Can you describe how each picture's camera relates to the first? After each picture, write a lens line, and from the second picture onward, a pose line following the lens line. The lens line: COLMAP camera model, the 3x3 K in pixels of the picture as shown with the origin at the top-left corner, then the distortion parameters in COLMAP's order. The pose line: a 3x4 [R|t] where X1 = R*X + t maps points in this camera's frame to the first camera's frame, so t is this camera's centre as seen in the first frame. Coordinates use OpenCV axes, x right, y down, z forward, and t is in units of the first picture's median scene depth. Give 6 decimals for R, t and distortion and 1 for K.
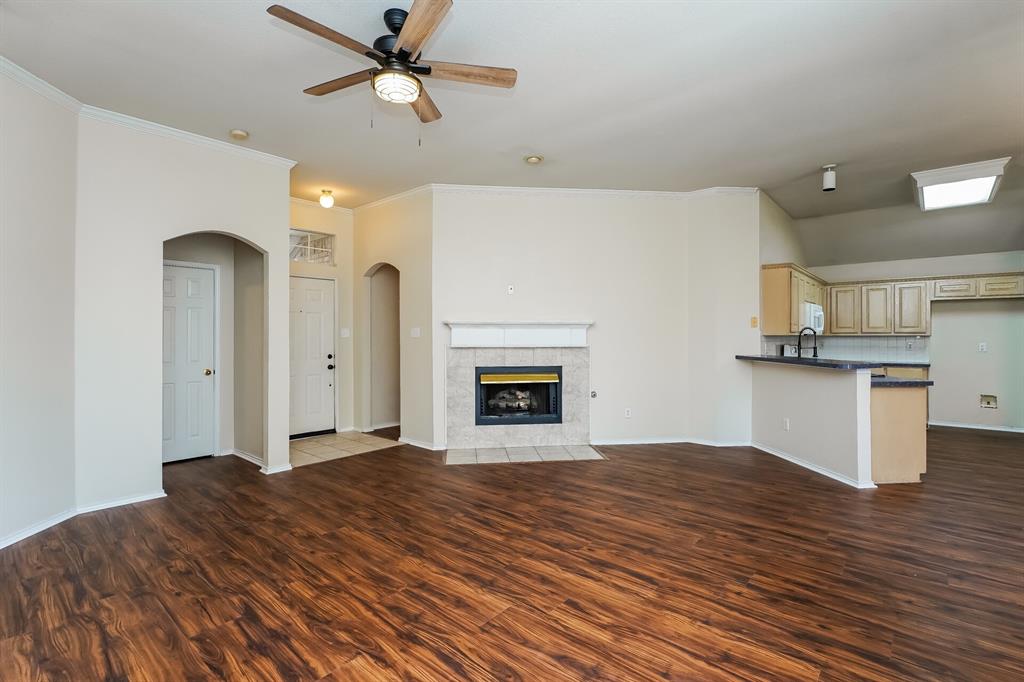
lens RADIAL K [[474.1, 0, 513.9], [0, 474.1, 335.3], [0, 0, 1]] dist [-0.018519, 0.001141]
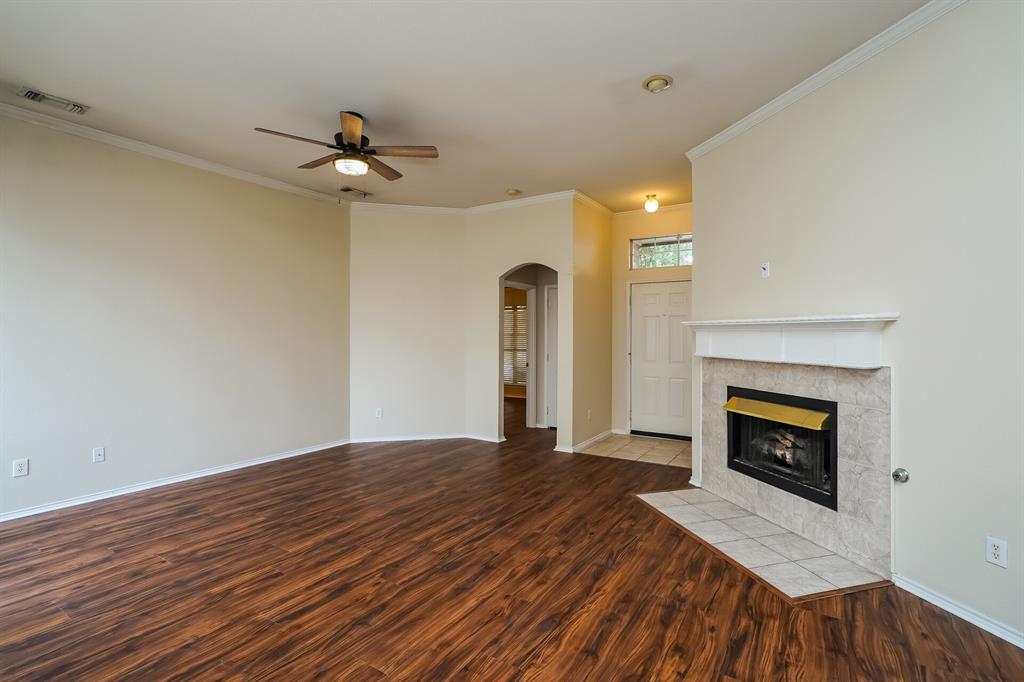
lens RADIAL K [[474.1, 0, 535.3], [0, 474.1, 337.6], [0, 0, 1]] dist [-0.018519, 0.001141]
pose [[0.171413, 0.007774, -0.985169, 0.932364], [-0.002569, 0.999969, 0.007444, -0.015536], [0.985196, 0.001255, 0.171428, 0.979745]]
